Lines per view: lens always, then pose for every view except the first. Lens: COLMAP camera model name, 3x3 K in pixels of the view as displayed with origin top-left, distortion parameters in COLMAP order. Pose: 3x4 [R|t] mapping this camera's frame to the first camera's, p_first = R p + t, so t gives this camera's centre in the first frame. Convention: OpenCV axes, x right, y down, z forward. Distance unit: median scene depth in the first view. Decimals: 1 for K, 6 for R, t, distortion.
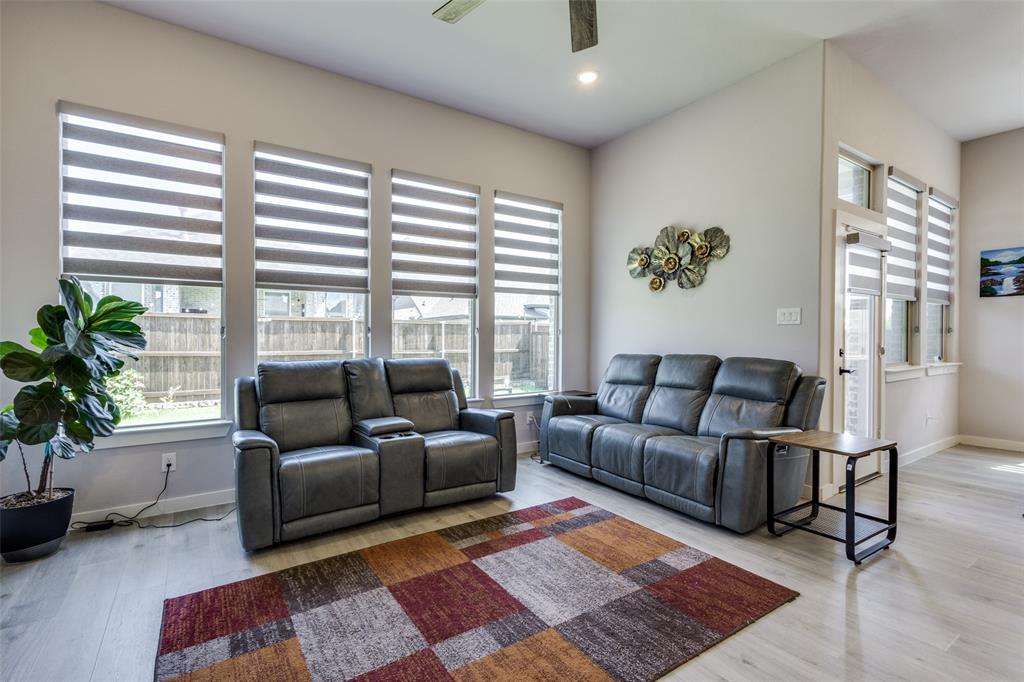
lens RADIAL K [[473.7, 0, 515.4], [0, 473.7, 345.7], [0, 0, 1]] dist [0.007821, -0.000048]
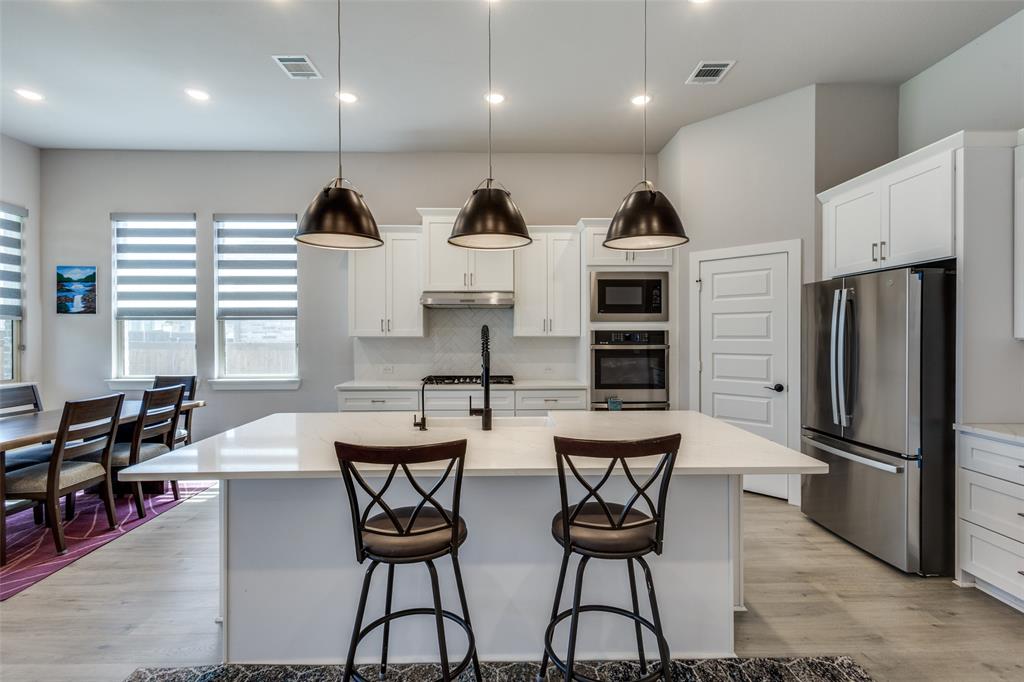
lens RADIAL K [[471.2, 0, 510.1], [0, 471.2, 337.4], [0, 0, 1]] dist [0.007475, -0.000809]
pose [[0.544784, -0.001705, 0.838575, 0.868592], [0.009035, 0.999952, -0.003837, -0.052792], [-0.838528, 0.009666, 0.544773, -0.387417]]
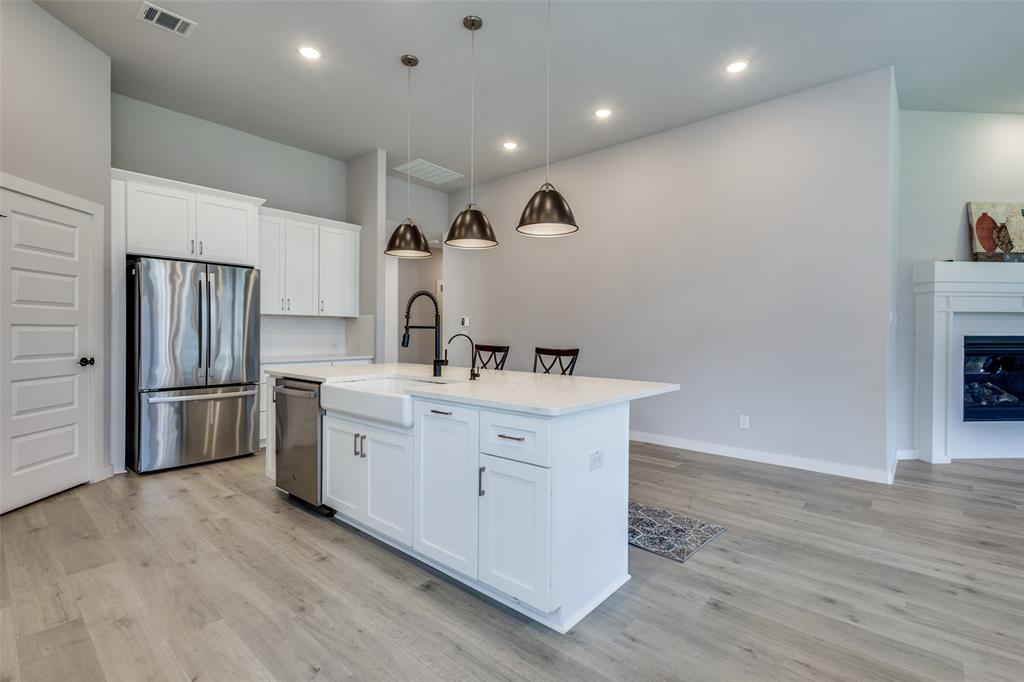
lens RADIAL K [[471.2, 0, 510.1], [0, 471.2, 337.4], [0, 0, 1]] dist [0.007475, -0.000809]
pose [[-0.968808, 0.001123, -0.247810, 1.437966], [-0.004836, 0.999714, 0.023438, -0.017346], [0.247765, 0.023905, -0.968525, 0.740119]]
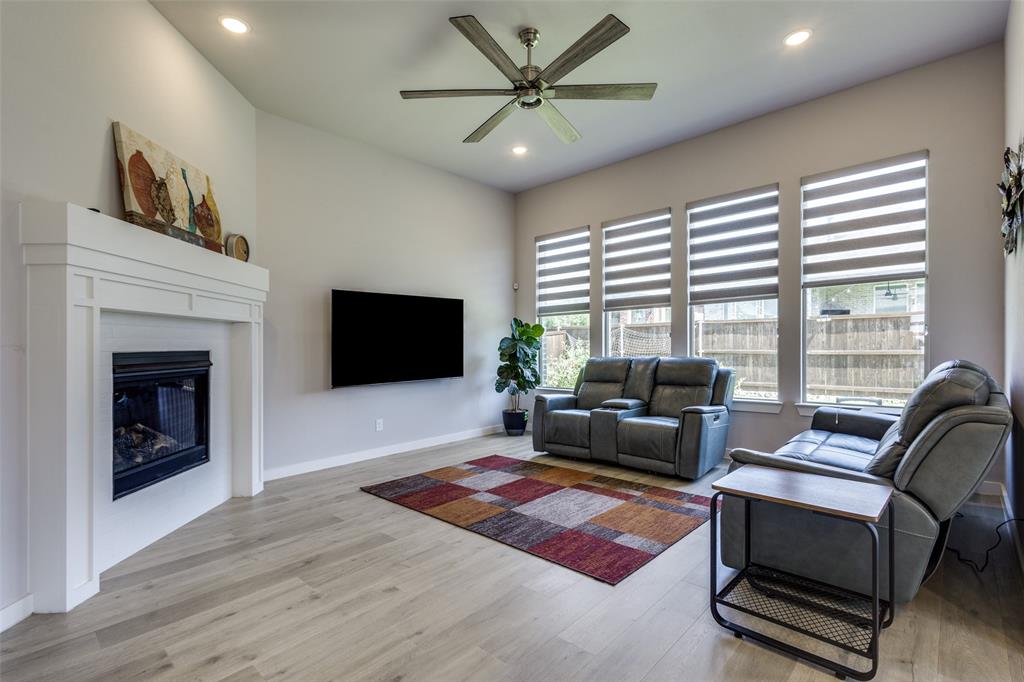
lens RADIAL K [[476.7, 0, 515.3], [0, 476.7, 340.0], [0, 0, 1]] dist [0.005725, 0.000241]
pose [[0.226726, -0.011204, -0.973894, 0.871593], [0.003972, 0.999936, -0.010579, -0.007929], [0.973950, -0.001469, 0.226756, 0.299915]]
